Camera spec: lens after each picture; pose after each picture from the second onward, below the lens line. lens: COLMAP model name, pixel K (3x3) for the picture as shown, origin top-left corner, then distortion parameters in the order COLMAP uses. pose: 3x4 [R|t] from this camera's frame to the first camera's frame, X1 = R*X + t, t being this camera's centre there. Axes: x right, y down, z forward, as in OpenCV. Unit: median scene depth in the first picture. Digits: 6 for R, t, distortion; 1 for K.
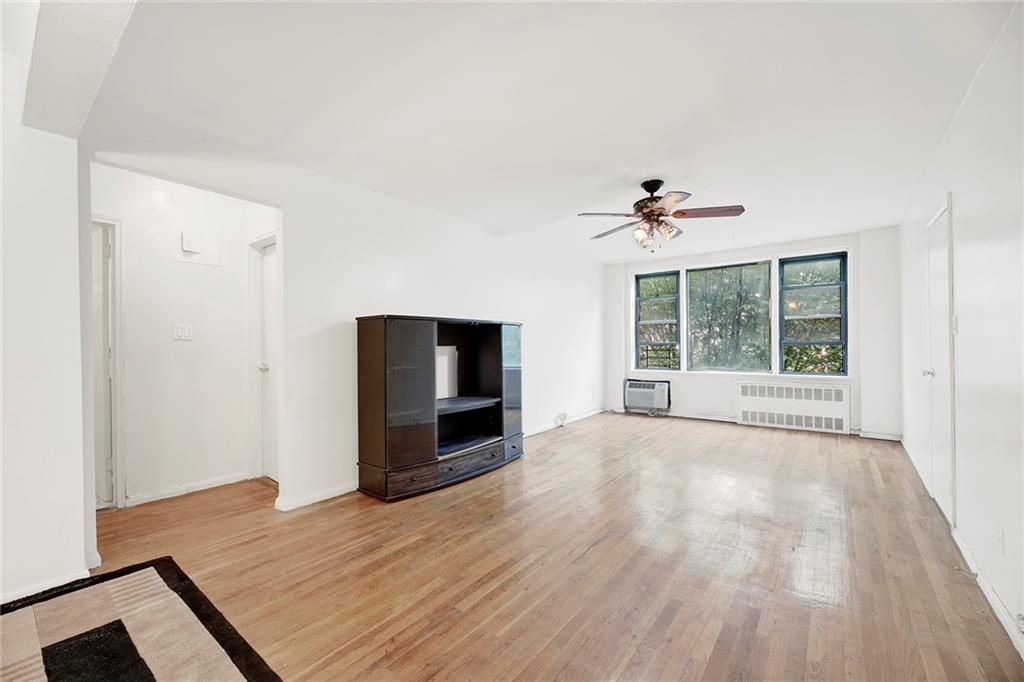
lens RADIAL K [[414.2, 0, 507.6], [0, 414.2, 342.5], [0, 0, 1]] dist [-0.006096, -0.000580]
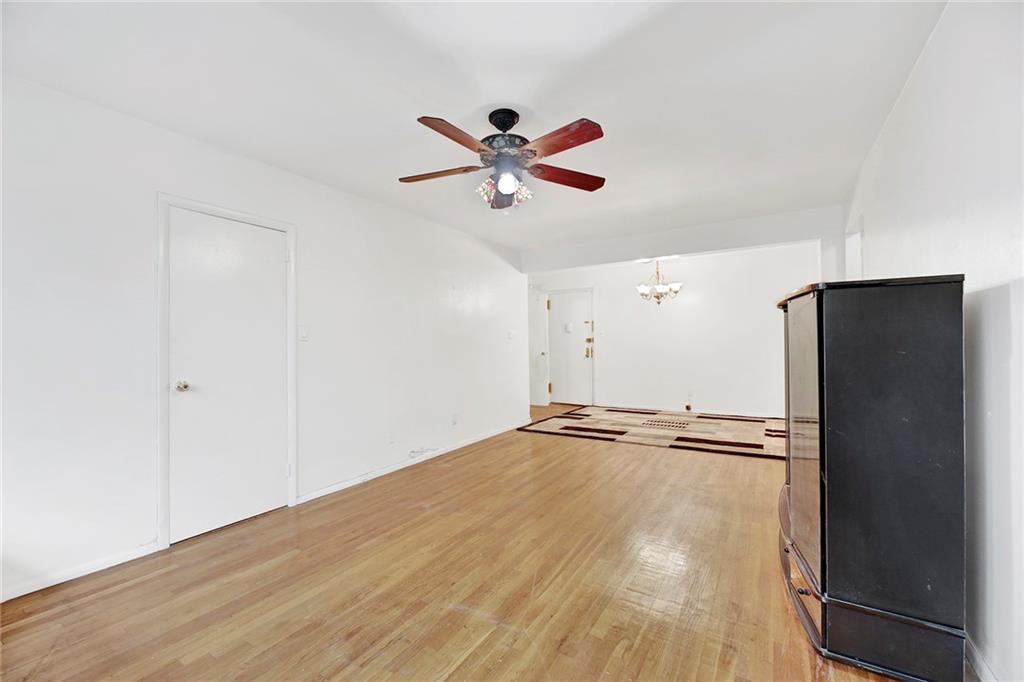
lens RADIAL K [[418.8, 0, 512.0], [0, 418.8, 341.0], [0, 0, 1]] dist [-0.002254, -0.000182]
pose [[-0.993698, 0.017460, -0.110719, 0.281882], [0.017786, 0.999840, -0.001954, -0.001873], [0.110667, -0.003911, -0.993850, 1.131186]]
